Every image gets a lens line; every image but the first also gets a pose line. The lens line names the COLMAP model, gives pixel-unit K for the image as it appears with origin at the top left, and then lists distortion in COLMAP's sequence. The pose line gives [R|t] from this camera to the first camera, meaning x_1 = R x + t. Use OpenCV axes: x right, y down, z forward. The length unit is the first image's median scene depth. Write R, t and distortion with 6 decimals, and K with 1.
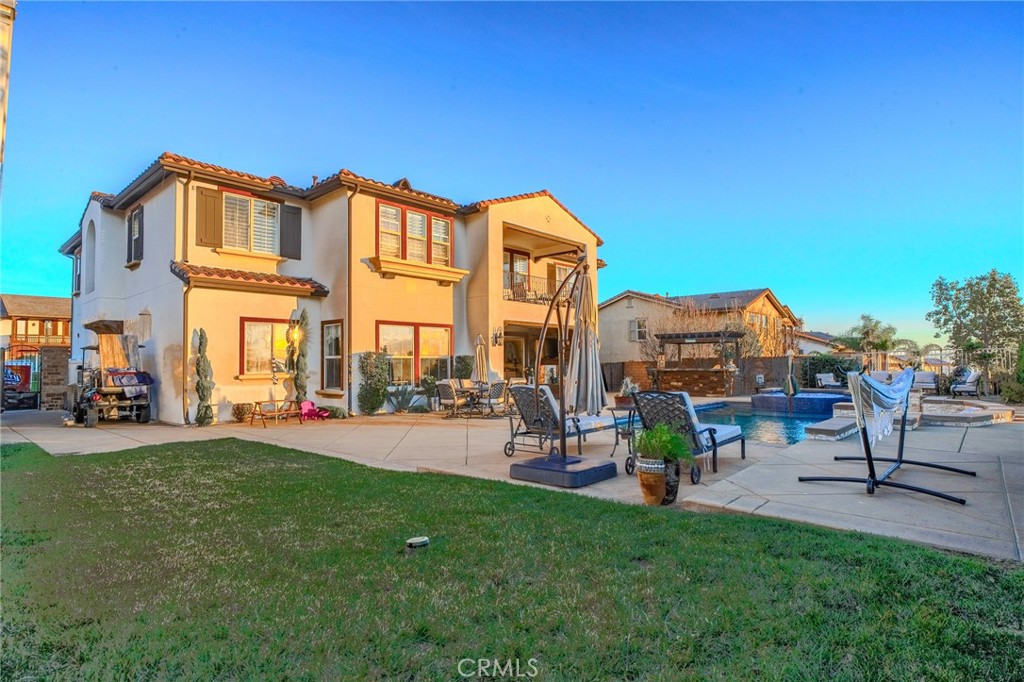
lens RADIAL K [[558.0, 0, 493.6], [0, 558.0, 340.3], [0, 0, 1]] dist [-0.004516, 0.000038]
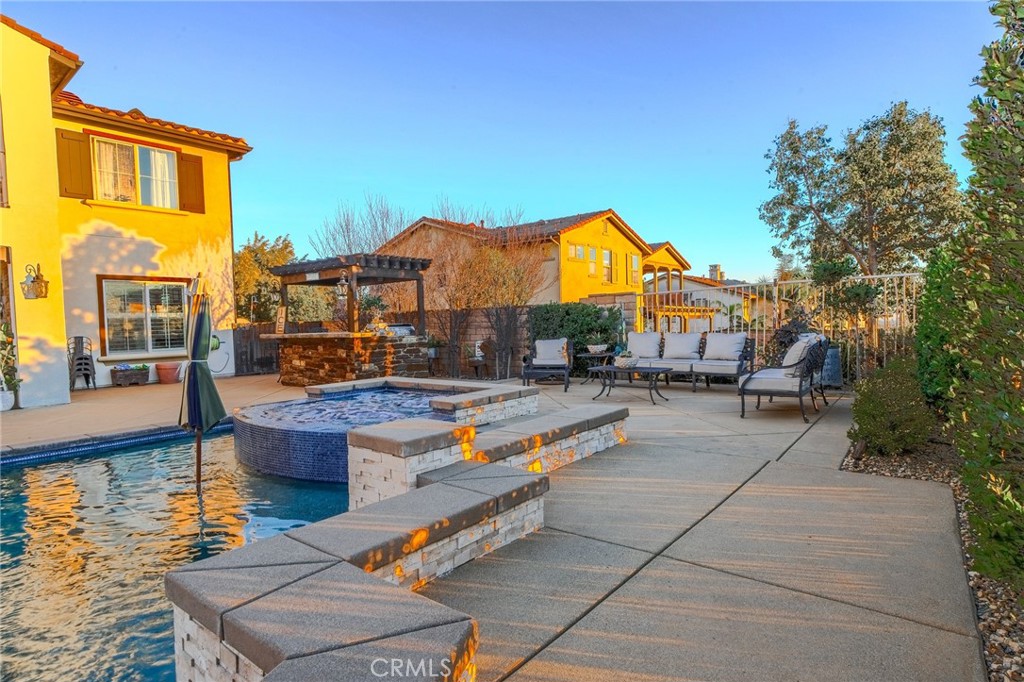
lens RADIAL K [[540.4, 0, 511.3], [0, 540.4, 365.5], [0, 0, 1]] dist [-0.016141, 0.000236]
pose [[0.998657, -0.022884, 0.046483, 0.500060], [0.017371, 0.993129, 0.115730, 0.026213], [-0.048812, -0.114767, 0.992192, 0.500916]]
